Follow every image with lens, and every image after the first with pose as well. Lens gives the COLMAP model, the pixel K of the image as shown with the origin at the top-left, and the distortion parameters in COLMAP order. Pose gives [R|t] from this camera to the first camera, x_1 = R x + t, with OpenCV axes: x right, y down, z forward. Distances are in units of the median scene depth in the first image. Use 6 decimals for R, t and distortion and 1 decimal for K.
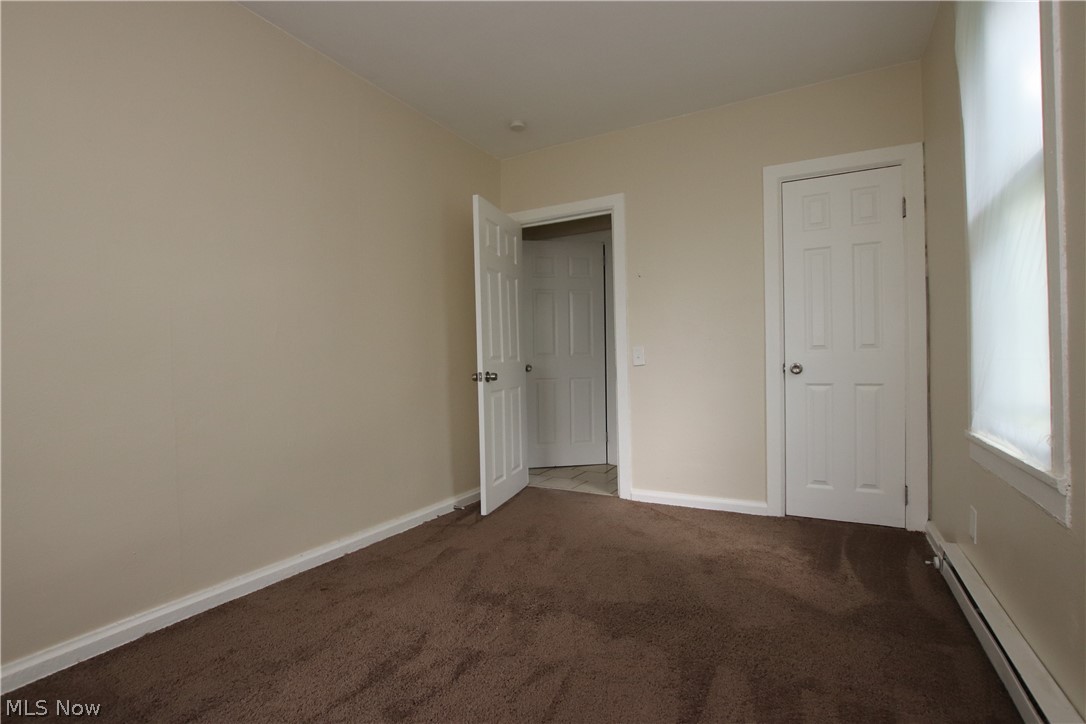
lens RADIAL K [[500.9, 0, 542.9], [0, 500.9, 364.8], [0, 0, 1]] dist [-0.029390, 0.000885]
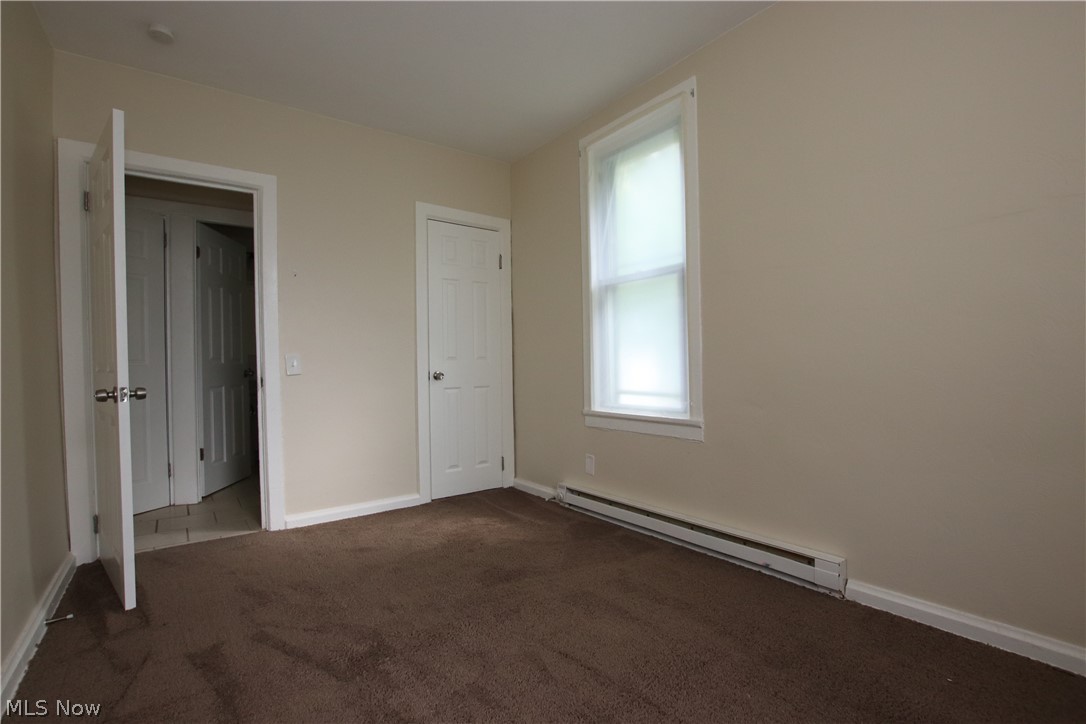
lens RADIAL K [[500.9, 0, 541.1], [0, 500.9, 360.7], [0, 0, 1]] dist [-0.029390, 0.000885]
pose [[0.422667, 0.016361, 0.906137, -0.488885], [0.012171, 0.999644, -0.023726, 0.003190], [-0.906203, 0.021056, 0.422318, 0.261585]]
